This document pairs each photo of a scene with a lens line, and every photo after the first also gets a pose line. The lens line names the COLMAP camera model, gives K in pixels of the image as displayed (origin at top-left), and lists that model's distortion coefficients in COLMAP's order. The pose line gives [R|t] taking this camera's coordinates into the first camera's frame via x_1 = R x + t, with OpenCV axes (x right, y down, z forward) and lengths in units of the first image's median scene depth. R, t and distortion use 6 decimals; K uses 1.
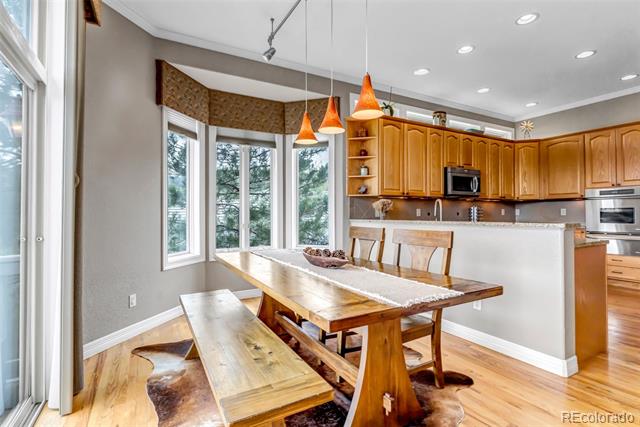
lens RADIAL K [[310.9, 0, 320.0], [0, 310.9, 213.5], [0, 0, 1]] dist [-0.003010, 0.000043]
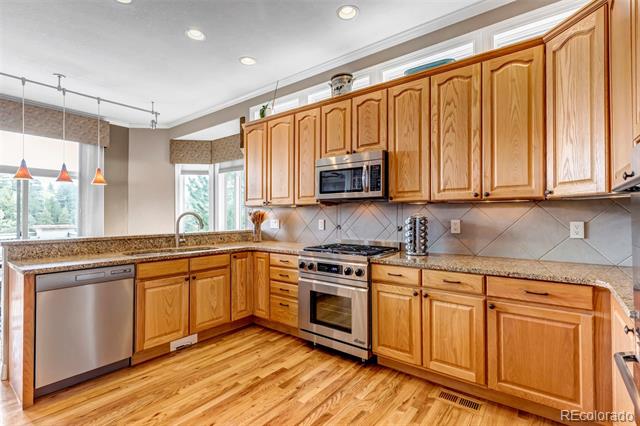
lens RADIAL K [[303.8, 0, 320.0], [0, 303.8, 213.0], [0, 0, 1]] dist [0.001911, -0.000048]
pose [[0.389258, -0.001487, -0.921128, 1.027449], [-0.002336, 0.999994, -0.002601, -0.029568], [0.921126, 0.003165, 0.389252, 0.741959]]
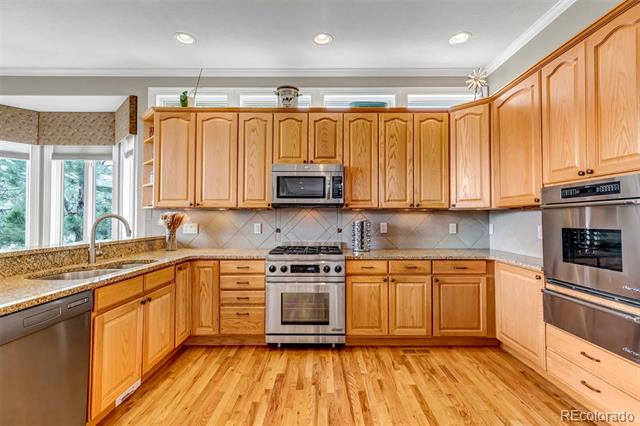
lens RADIAL K [[295.1, 0, 320.0], [0, 295.1, 213.0], [0, 0, 1]] dist [0.003887, 0.000351]
pose [[0.872236, -0.002470, -0.489079, 0.824562], [-0.007991, 0.999782, -0.019301, -0.028036], [0.489020, 0.020743, 0.872026, 0.476084]]
